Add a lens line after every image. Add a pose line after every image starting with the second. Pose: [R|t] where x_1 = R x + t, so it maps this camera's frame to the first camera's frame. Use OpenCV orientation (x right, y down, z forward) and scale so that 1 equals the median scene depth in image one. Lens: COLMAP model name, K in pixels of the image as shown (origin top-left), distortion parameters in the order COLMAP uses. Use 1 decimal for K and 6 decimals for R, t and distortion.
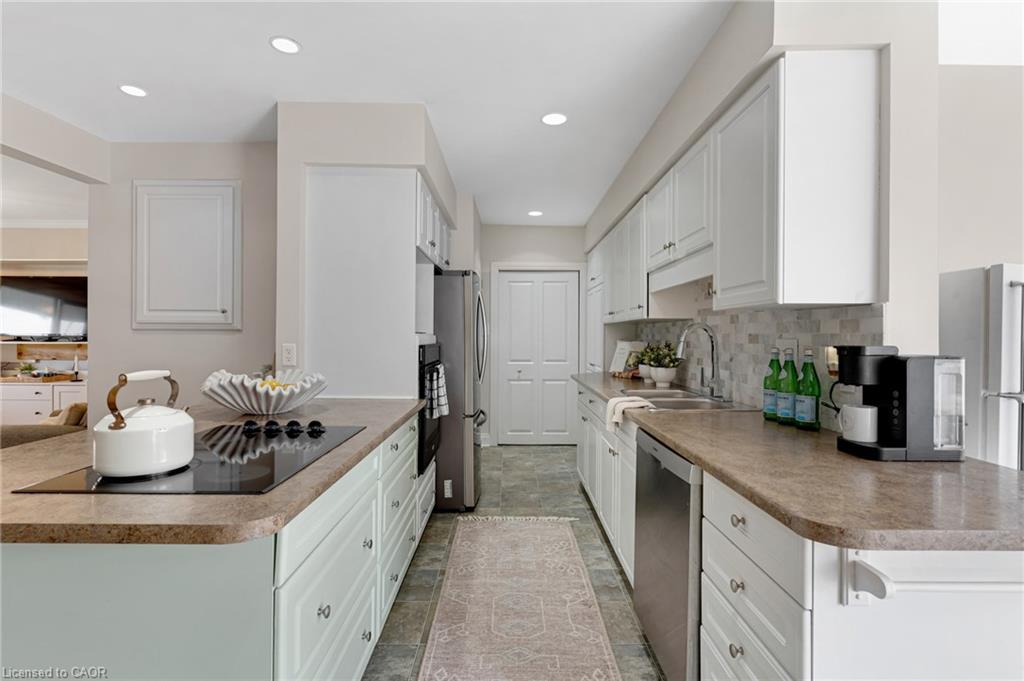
lens RADIAL K [[488.7, 0, 512.9], [0, 488.7, 338.4], [0, 0, 1]] dist [0.001995, 0.000765]
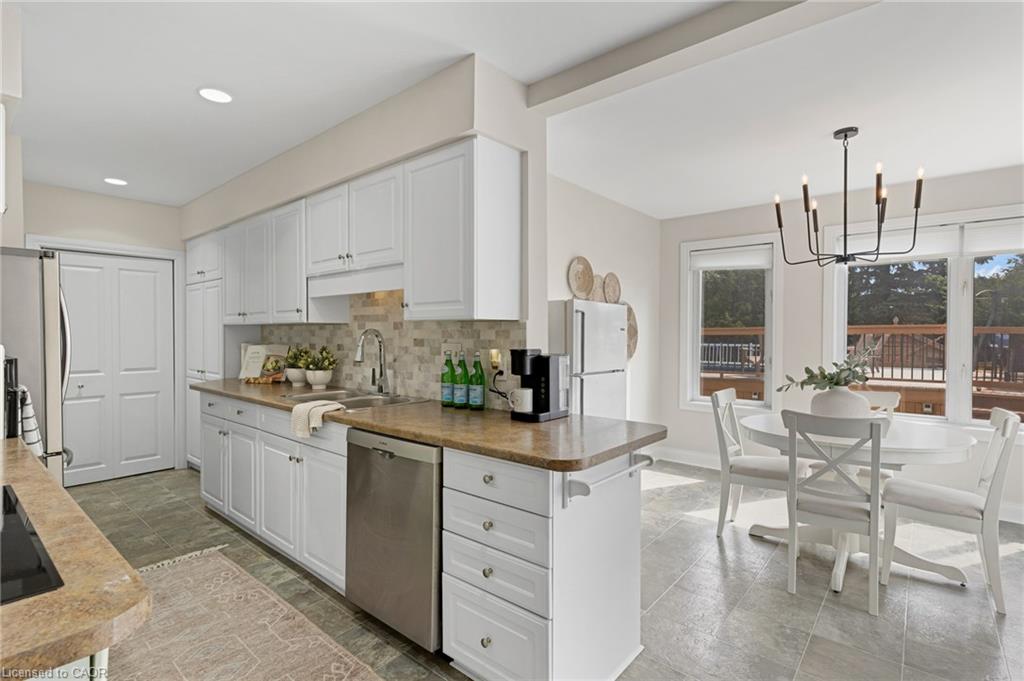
lens RADIAL K [[488.7, 0, 517.6], [0, 488.7, 338.2], [0, 0, 1]] dist [0.001995, 0.000765]
pose [[0.651401, -0.010119, 0.758666, -0.282403], [0.006101, 0.999949, 0.008099, -0.019402], [-0.758709, -0.000647, 0.651429, 0.017022]]
